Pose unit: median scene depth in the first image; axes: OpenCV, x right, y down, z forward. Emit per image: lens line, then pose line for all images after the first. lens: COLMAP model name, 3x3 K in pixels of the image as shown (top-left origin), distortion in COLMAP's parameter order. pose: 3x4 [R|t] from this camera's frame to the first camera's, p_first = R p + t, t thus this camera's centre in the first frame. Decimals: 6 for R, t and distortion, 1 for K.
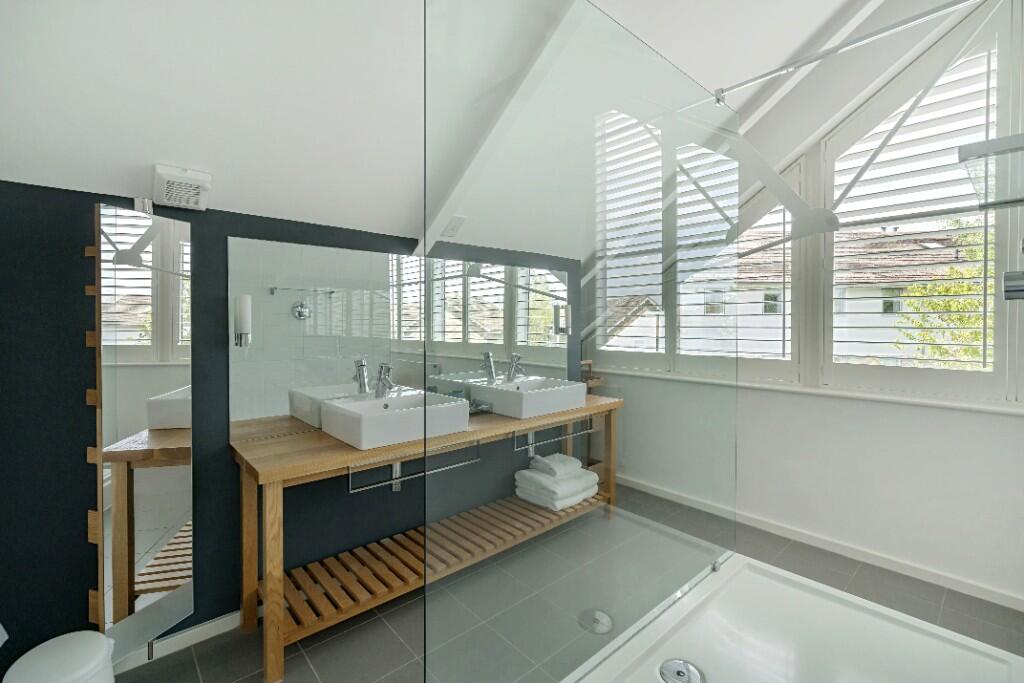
lens RADIAL K [[442.2, 0, 510.0], [0, 442.2, 334.2], [0, 0, 1]] dist [0.001688, 0.000398]
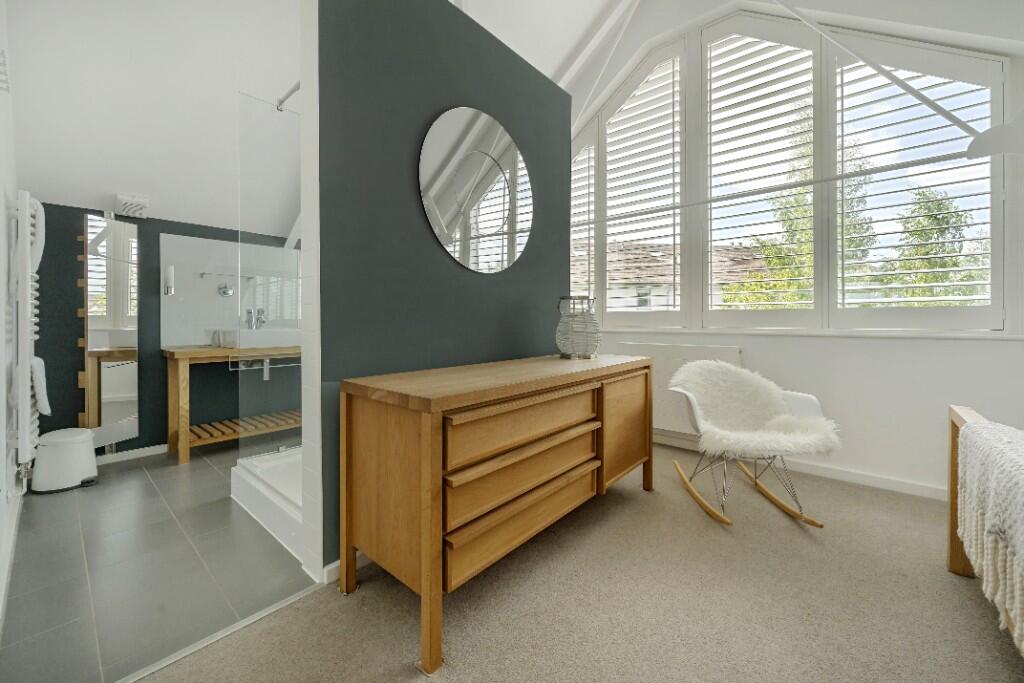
lens RADIAL K [[398.8, 0, 514.1], [0, 398.8, 333.9], [0, 0, 1]] dist [-0.000796, -0.000002]
pose [[0.991400, -0.002485, 0.130841, 0.588816], [0.003511, 0.999965, -0.007608, 0.210807], [-0.130817, 0.008002, 0.991374, -0.807096]]
